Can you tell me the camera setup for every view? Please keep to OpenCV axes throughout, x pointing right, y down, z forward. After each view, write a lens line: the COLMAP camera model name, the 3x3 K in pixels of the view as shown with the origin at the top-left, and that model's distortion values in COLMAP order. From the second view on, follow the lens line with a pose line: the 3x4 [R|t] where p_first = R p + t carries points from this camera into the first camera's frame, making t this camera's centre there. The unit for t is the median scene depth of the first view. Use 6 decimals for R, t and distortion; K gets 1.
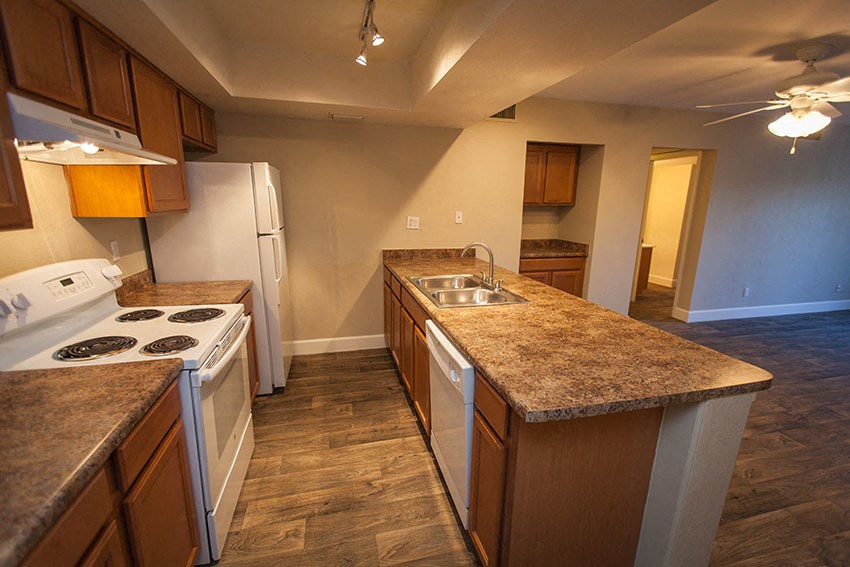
lens RADIAL K [[372.1, 0, 430.0], [0, 372.1, 282.6], [0, 0, 1]] dist [0.001998, -0.000265]
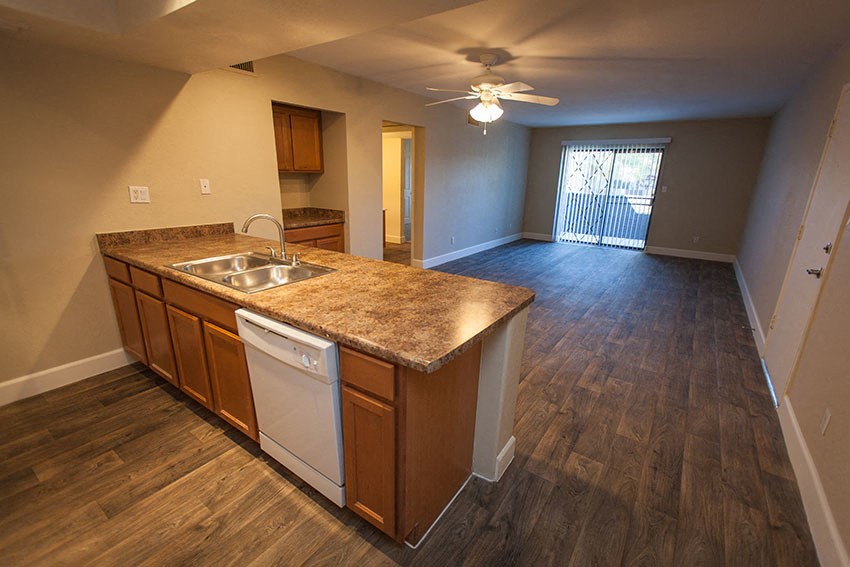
lens RADIAL K [[372.1, 0, 424.6], [0, 372.1, 282.5], [0, 0, 1]] dist [0.001998, -0.000265]
pose [[0.768952, -0.176670, 0.614411, -0.133518], [0.127140, 0.984121, 0.123859, -0.007607], [-0.626537, -0.017125, 0.779204, 0.062543]]
